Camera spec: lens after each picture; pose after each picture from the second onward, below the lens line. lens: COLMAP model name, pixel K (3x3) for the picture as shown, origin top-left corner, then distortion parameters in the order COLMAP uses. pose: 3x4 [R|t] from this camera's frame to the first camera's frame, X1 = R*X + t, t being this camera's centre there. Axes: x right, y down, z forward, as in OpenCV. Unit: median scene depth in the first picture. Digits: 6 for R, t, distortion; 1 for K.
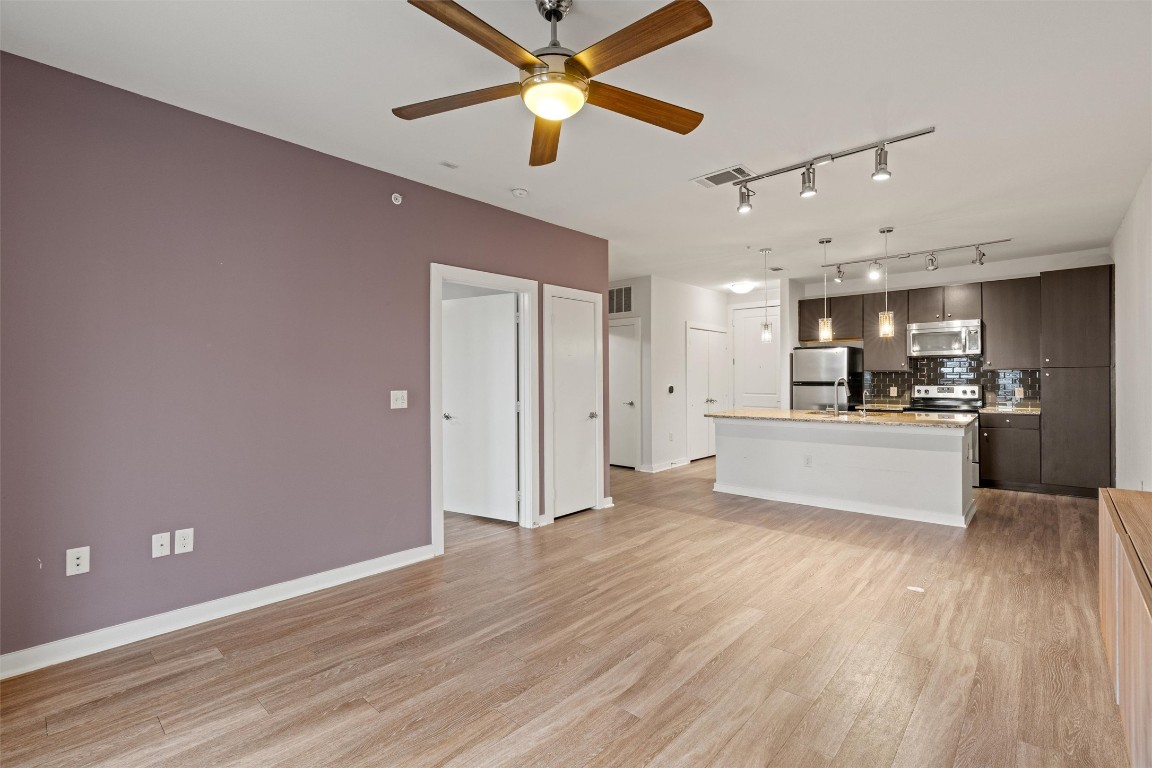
lens RADIAL K [[518.9, 0, 575.6], [0, 518.9, 377.5], [0, 0, 1]] dist [-0.012634, 0.005350]
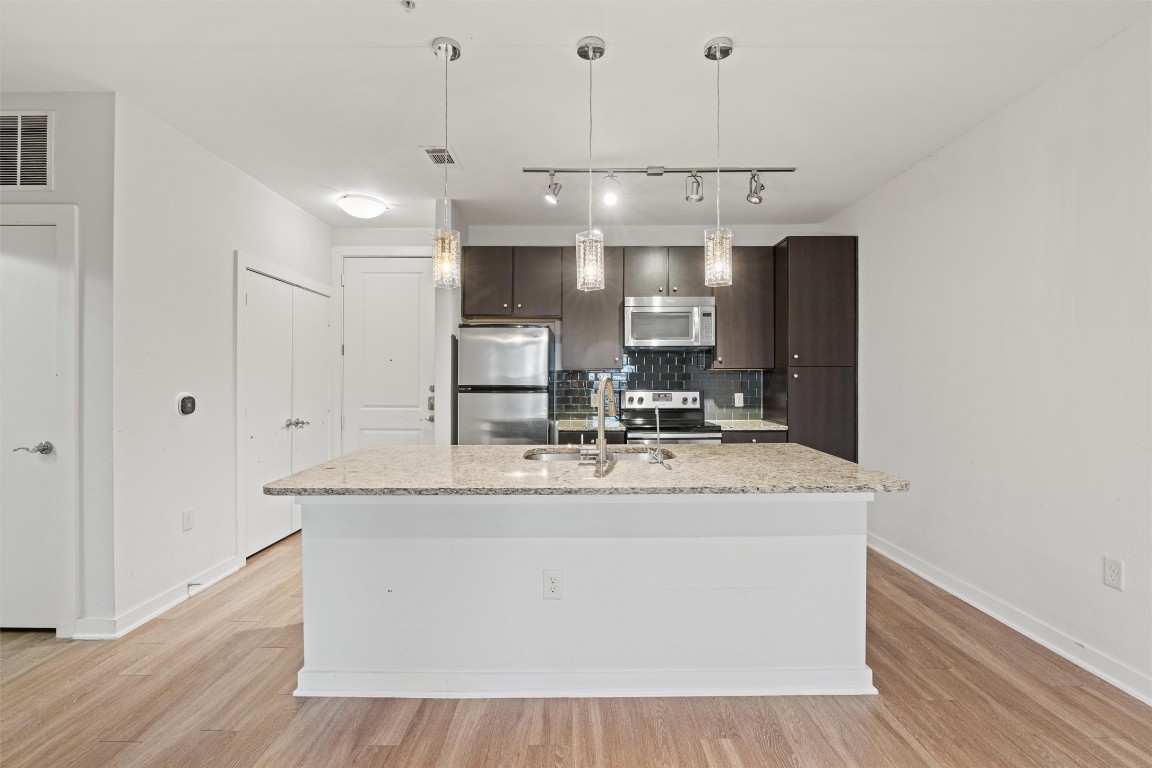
lens RADIAL K [[518.9, 0, 576.1], [0, 518.9, 380.5], [0, 0, 1]] dist [-0.012634, 0.005350]
pose [[0.740038, 0.005084, 0.672546, 0.180753], [-0.004997, 0.999985, -0.002061, 0.004019], [-0.672547, -0.001836, 0.740052, 0.649795]]
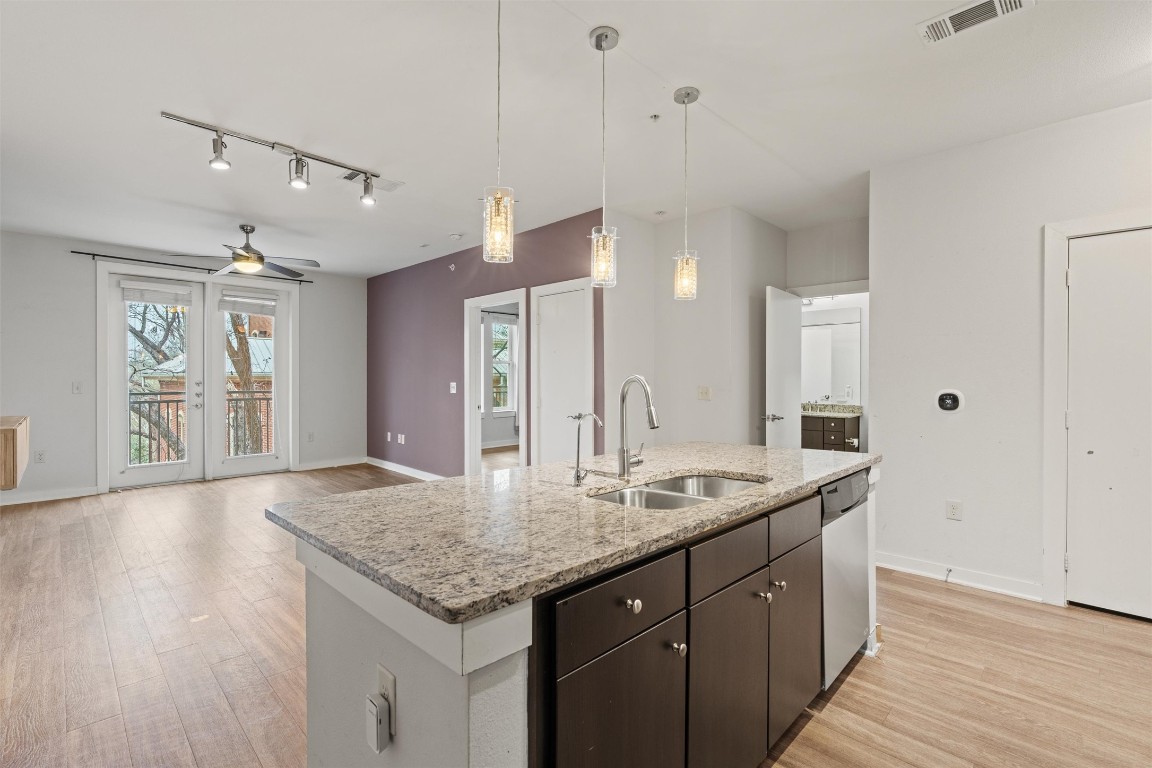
lens RADIAL K [[518.9, 0, 573.7], [0, 518.9, 378.1], [0, 0, 1]] dist [-0.012634, 0.005350]
pose [[-0.040314, 0.007834, -0.999156, 0.832675], [0.001781, 0.999968, 0.007768, -0.000626], [0.999185, -0.001466, -0.040326, 0.925409]]
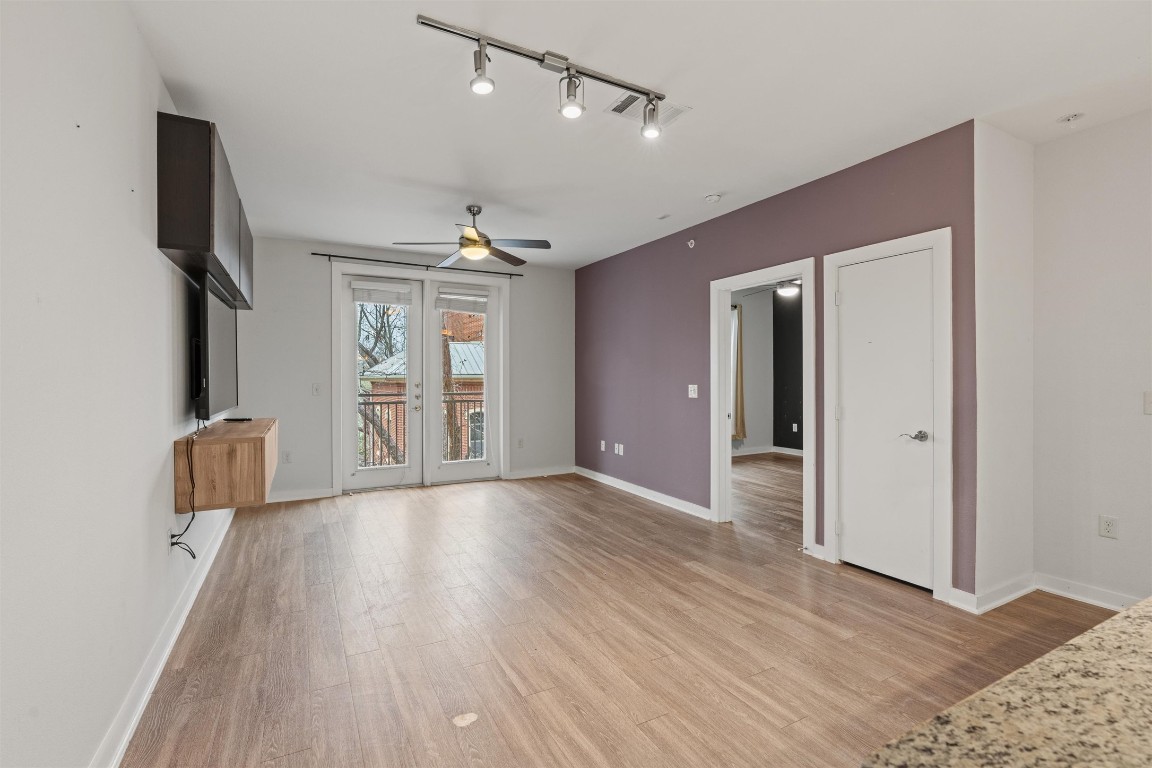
lens RADIAL K [[518.9, 0, 576.8], [0, 518.9, 379.7], [0, 0, 1]] dist [-0.012634, 0.005350]
pose [[-0.327764, 0.008238, -0.944724, 0.662778], [0.004783, 0.999964, 0.007060, 0.000823], [0.944747, -0.002204, -0.327792, 0.737037]]
